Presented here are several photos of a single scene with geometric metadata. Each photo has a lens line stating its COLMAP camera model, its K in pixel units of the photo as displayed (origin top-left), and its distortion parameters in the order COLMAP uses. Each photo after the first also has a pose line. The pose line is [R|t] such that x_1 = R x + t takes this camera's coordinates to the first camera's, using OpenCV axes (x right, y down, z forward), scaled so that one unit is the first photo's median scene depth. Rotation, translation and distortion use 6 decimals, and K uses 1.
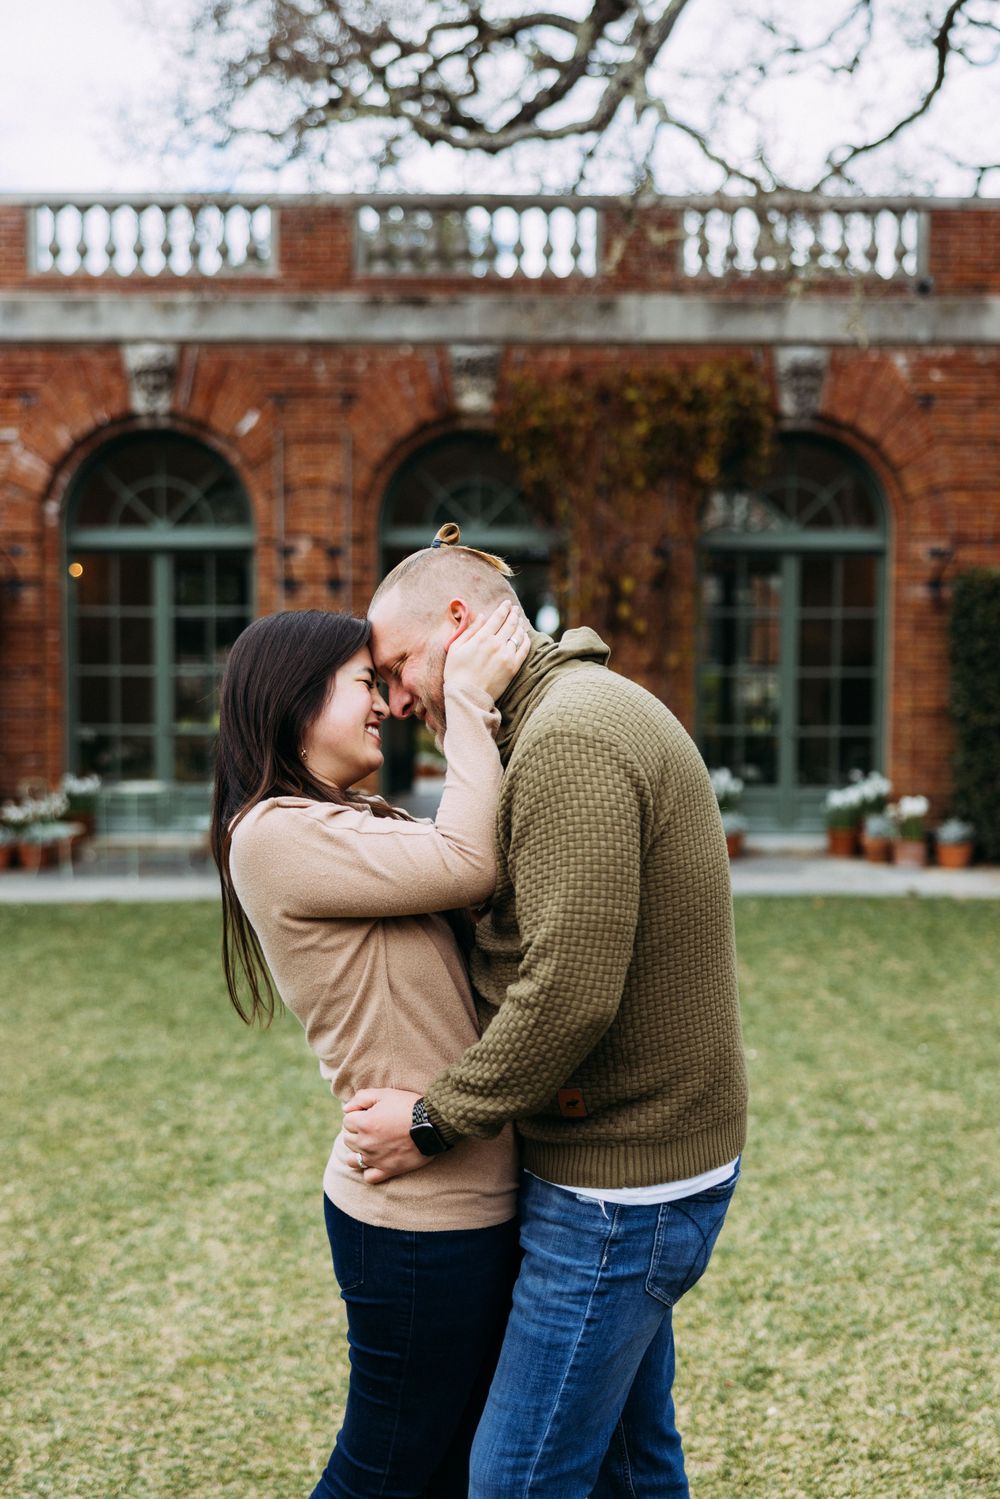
lens RADIAL K [[2178.7, 0, 527.5], [0, 2178.7, 758.2], [0, 0, 1]] dist [0.073548, -0.090183]
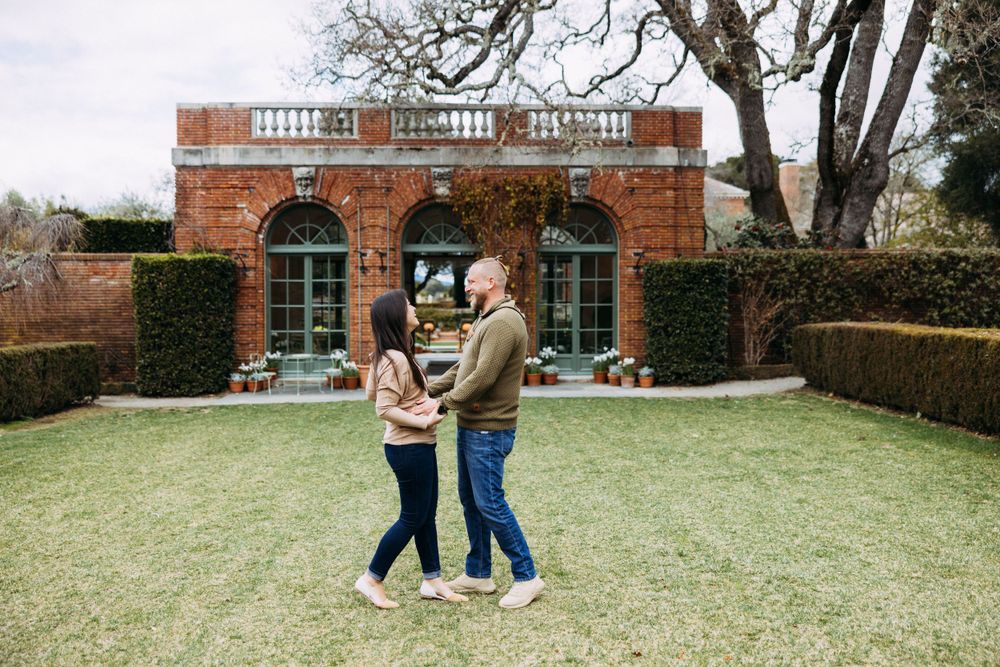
lens RADIAL K [[1489.2, 0, 500.0], [0, 1489.2, 333.5], [0, 0, 1]] dist [0.021741, -0.031327]
pose [[0.998565, -0.008042, 0.052949, -0.047942], [0.009194, 0.999726, -0.021539, 0.025715], [-0.052761, 0.021995, 0.998365, -0.604310]]
